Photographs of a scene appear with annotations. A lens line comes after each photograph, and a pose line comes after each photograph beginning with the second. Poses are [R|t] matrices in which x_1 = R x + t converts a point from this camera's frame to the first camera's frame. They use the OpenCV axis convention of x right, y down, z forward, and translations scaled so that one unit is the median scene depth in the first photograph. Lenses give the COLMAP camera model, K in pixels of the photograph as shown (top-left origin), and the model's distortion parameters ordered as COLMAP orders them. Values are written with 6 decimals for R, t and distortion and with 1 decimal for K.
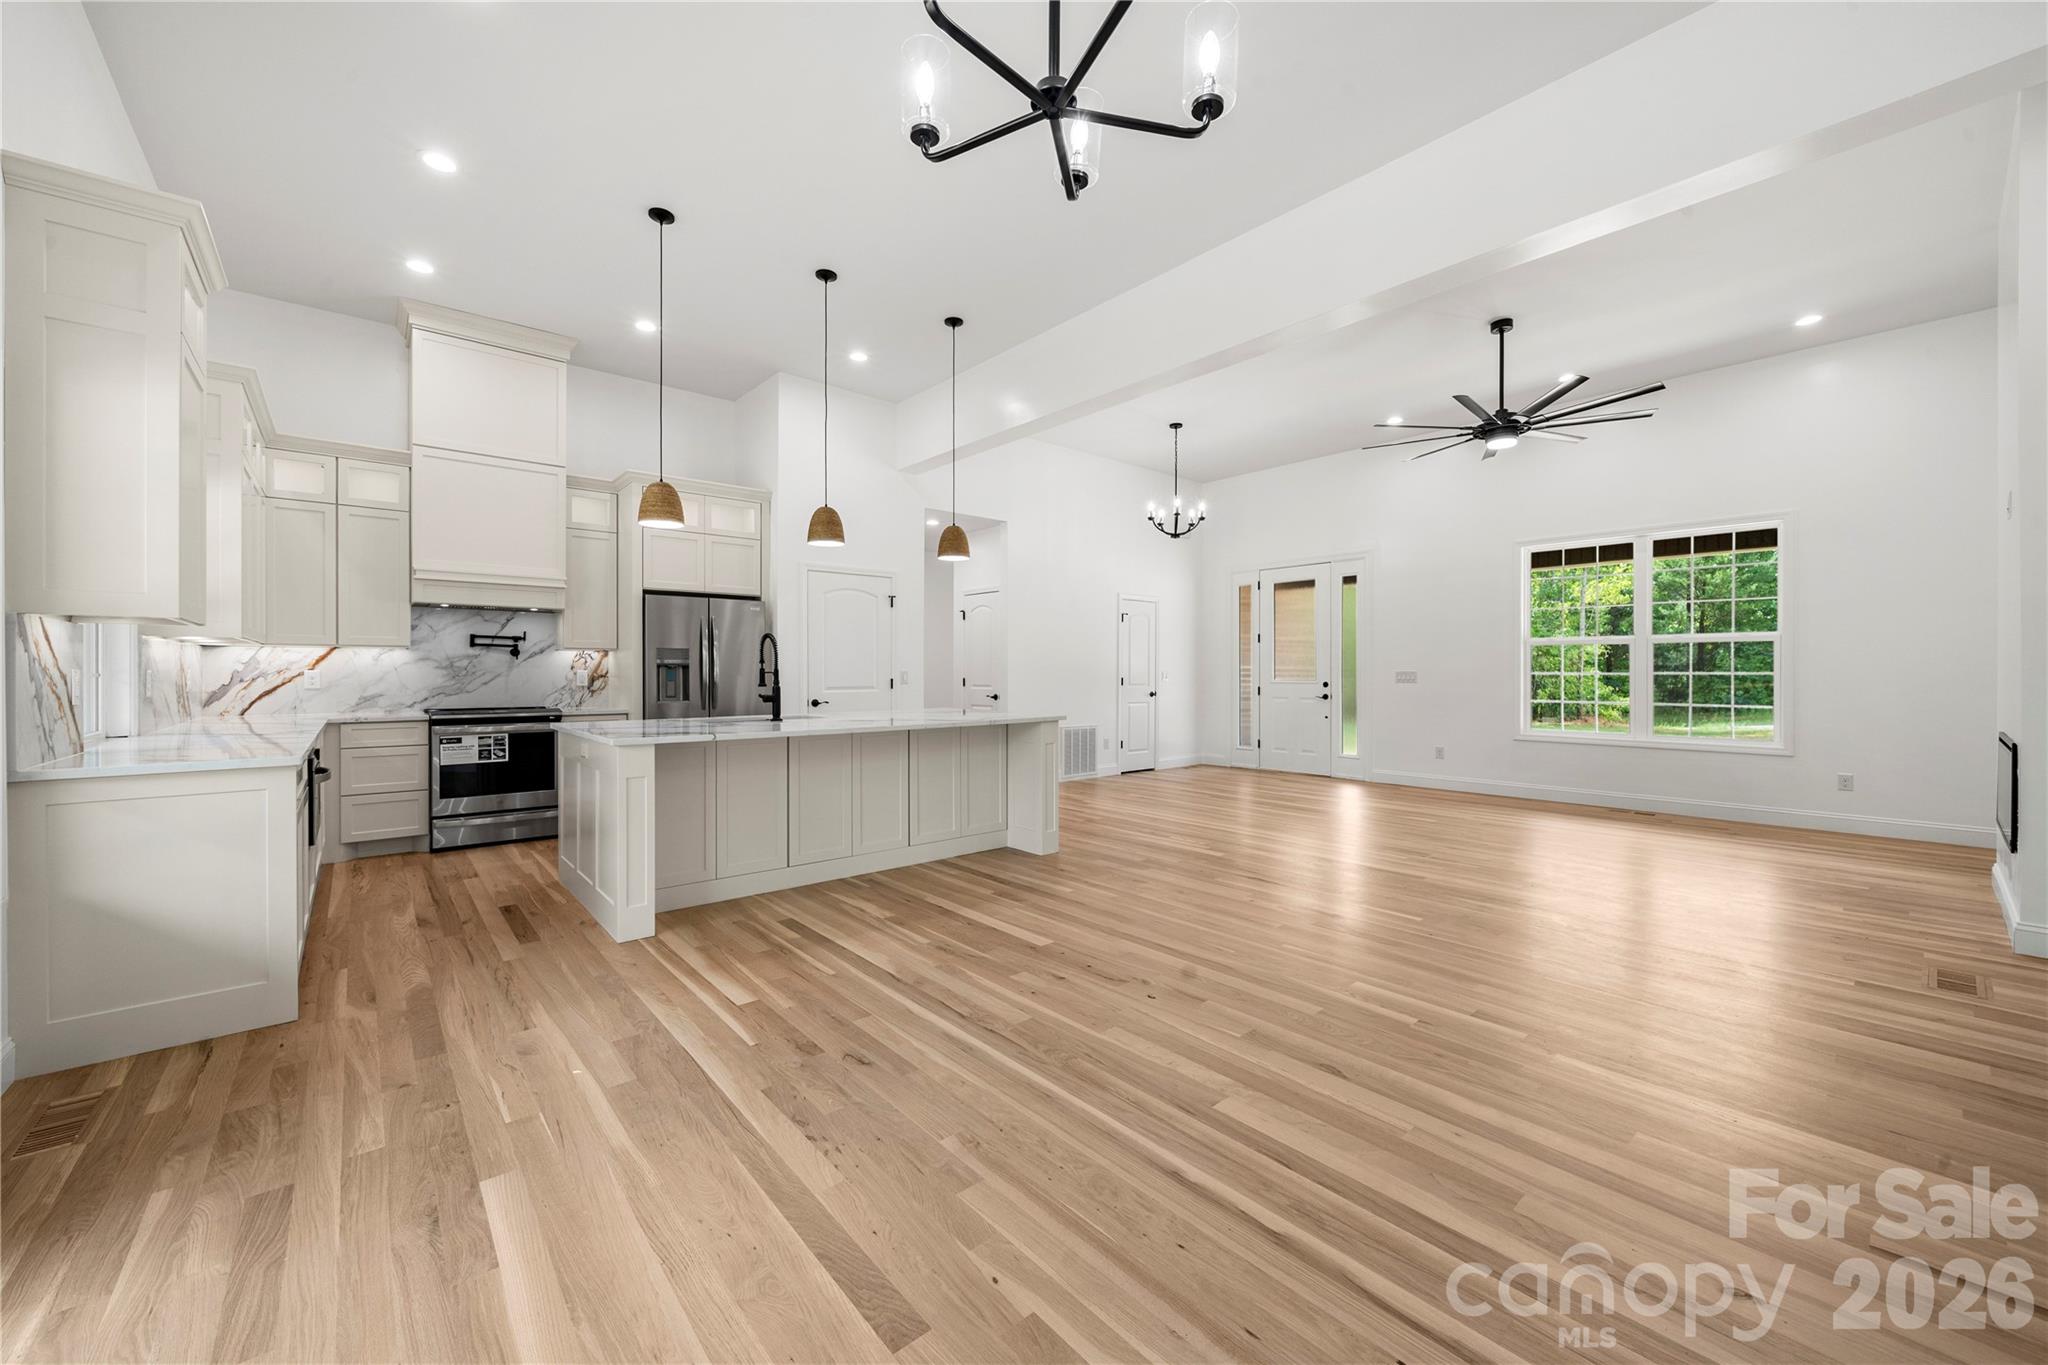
lens RADIAL K [[778.8, 0, 1031.6], [0, 778.8, 676.7], [0, 0, 1]] dist [0.001512, 0.000181]
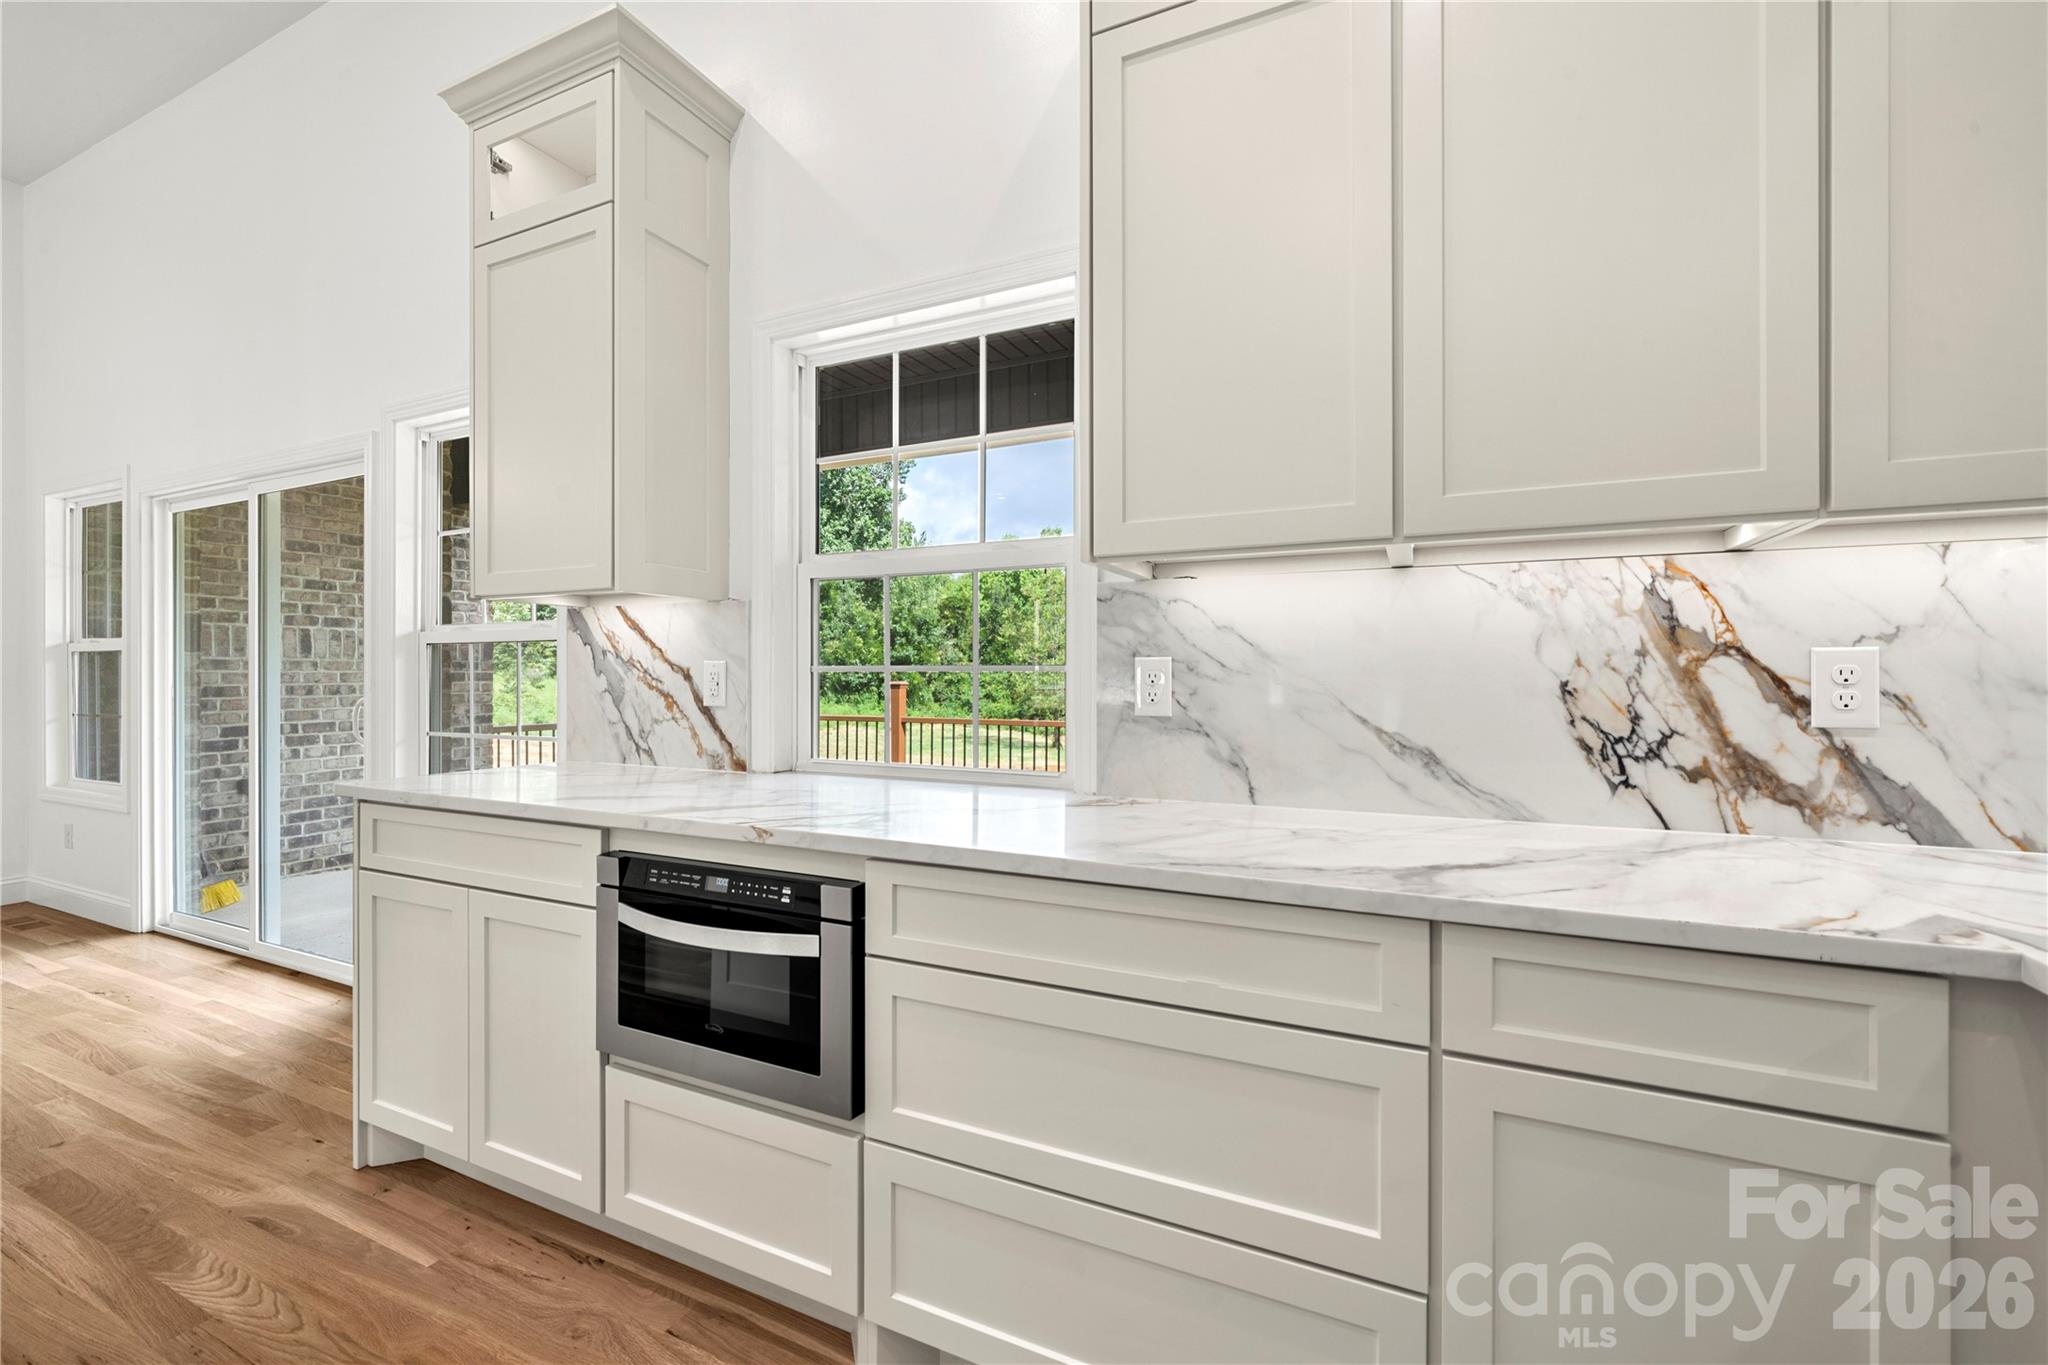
lens RADIAL K [[831.7, 0, 1007.5], [0, 831.7, 684.5], [0, 0, 1]] dist [0.000464, -0.000800]
pose [[-0.915570, 0.005838, -0.402117, -0.549054], [-0.000827, 0.999865, 0.016399, -0.000074], [0.402158, 0.015347, -0.915442, 0.885324]]
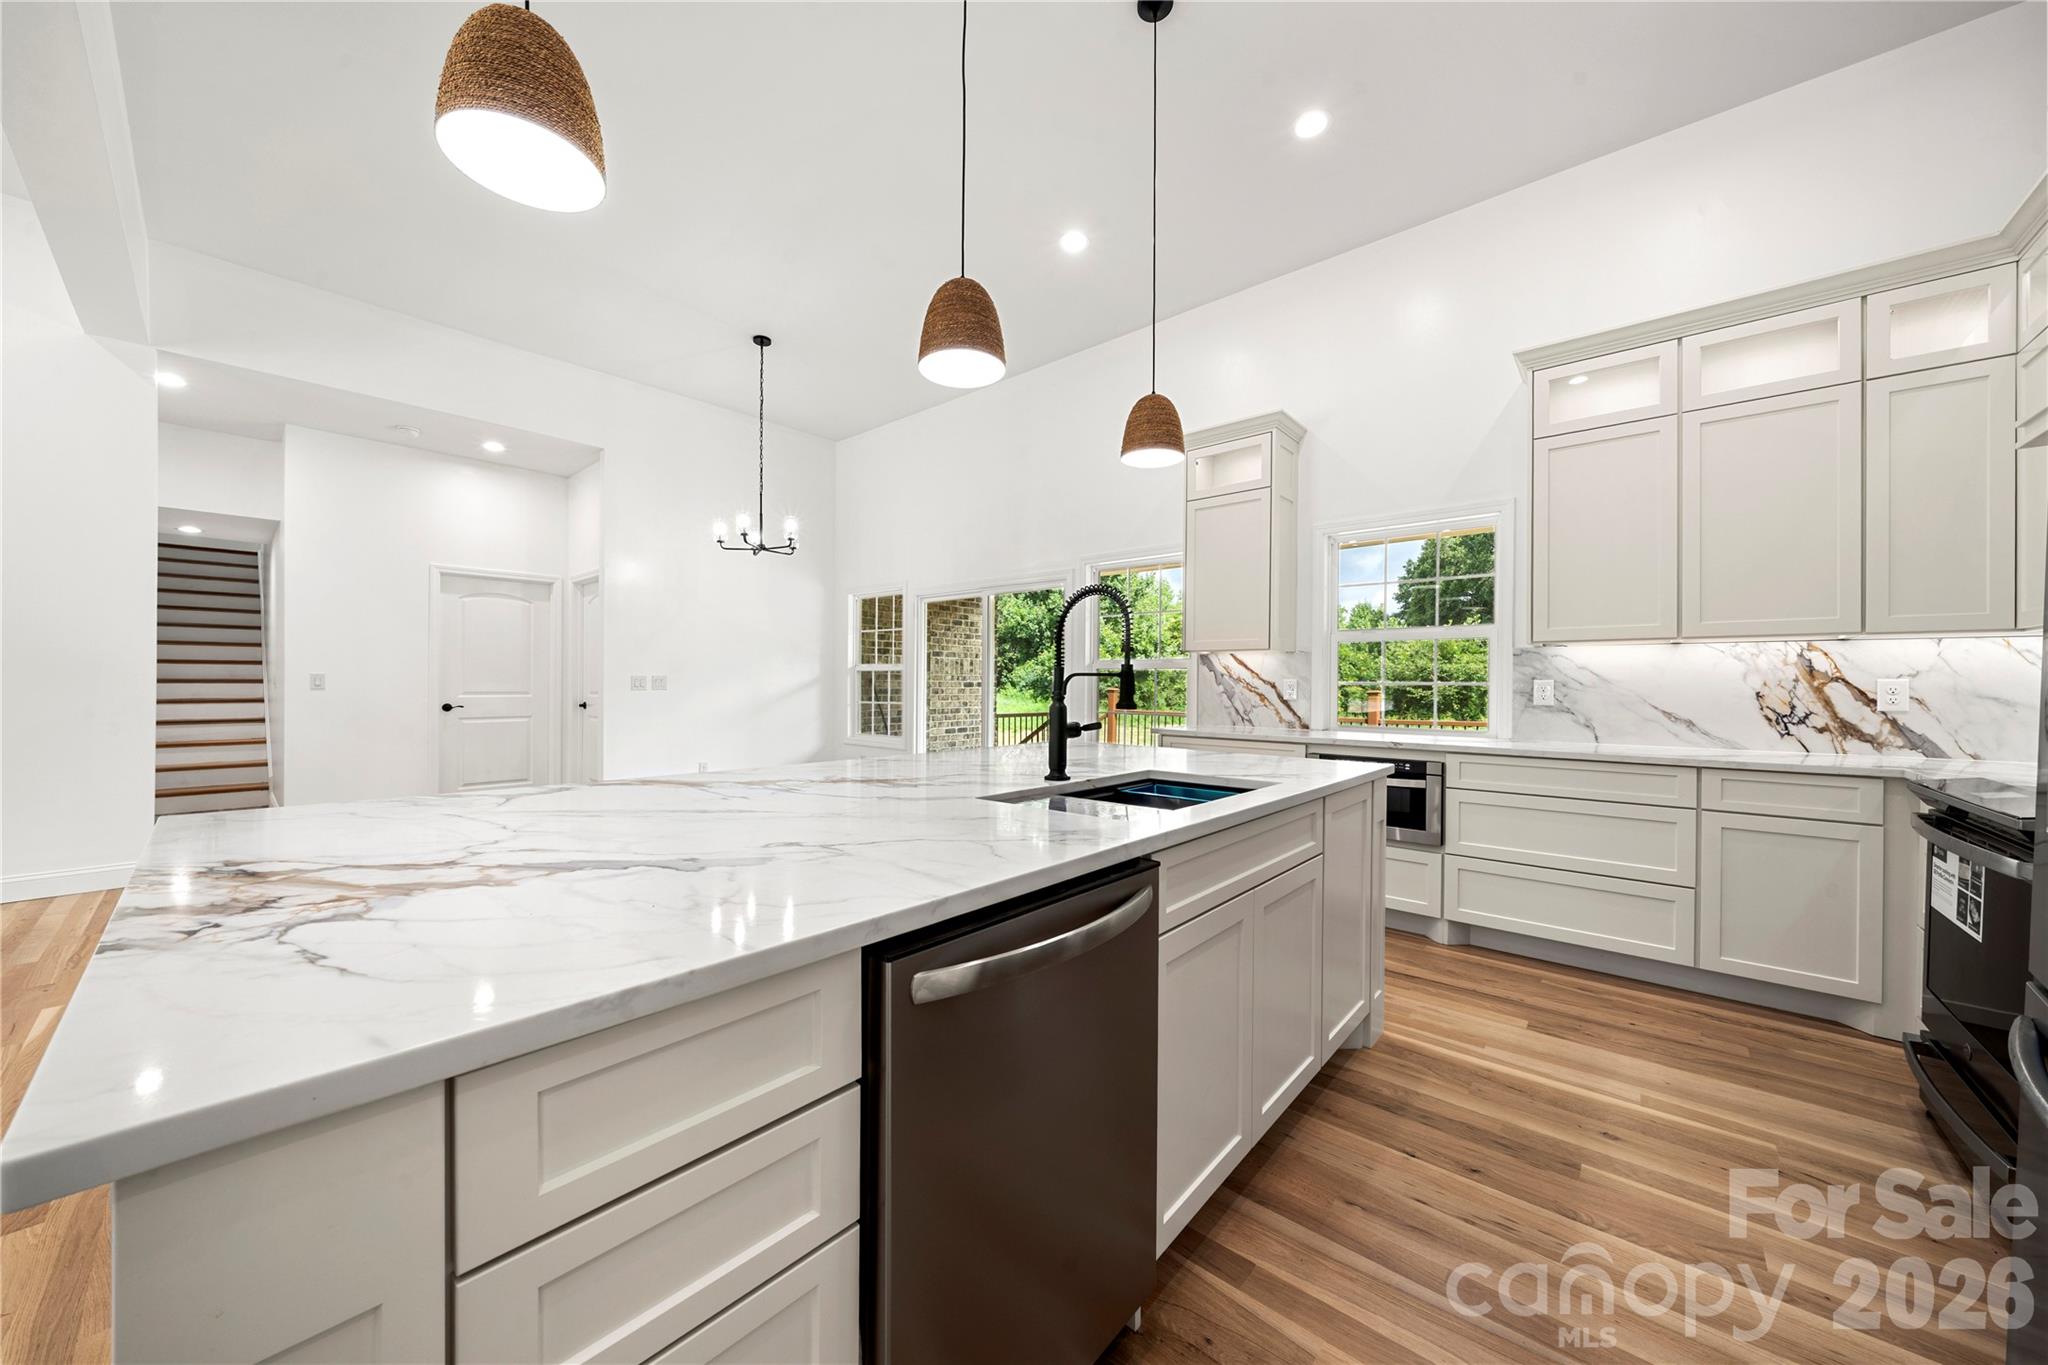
lens RADIAL K [[685.0, 0, 1028.9], [0, 685.0, 687.0], [0, 0, 1]] dist [-0.003393, -0.000295]
pose [[-0.988856, -0.005260, -0.148783, -0.202180], [-0.006844, 0.999925, 0.010141, -0.002010], [0.148719, 0.011046, -0.988818, 1.137147]]
